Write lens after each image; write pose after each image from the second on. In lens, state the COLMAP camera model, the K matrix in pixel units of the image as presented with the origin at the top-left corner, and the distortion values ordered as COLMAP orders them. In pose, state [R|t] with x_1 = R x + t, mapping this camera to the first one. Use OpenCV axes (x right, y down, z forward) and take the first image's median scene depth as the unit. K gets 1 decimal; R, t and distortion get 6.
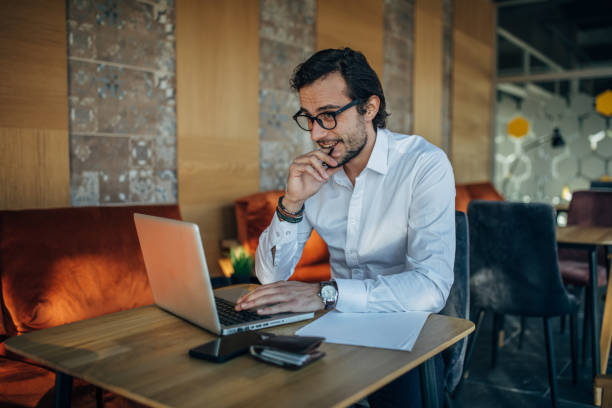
lens RADIAL K [[584.1, 0, 306.0], [0, 584.1, 204.0], [0, 0, 1]] dist [-0.005493, -0.014821]
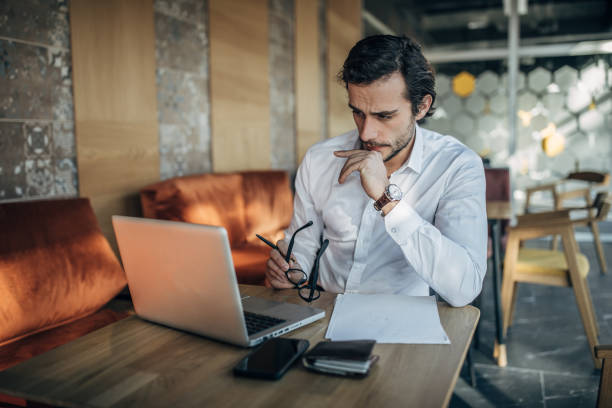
lens RADIAL K [[584.1, 0, 306.0], [0, 584.1, 204.0], [0, 0, 1]] dist [-0.005493, -0.014821]
pose [[0.965680, -0.042658, 0.256207, -0.118296], [0.033282, 0.998612, 0.040825, -0.013404], [-0.257593, -0.030897, 0.965760, 0.043888]]
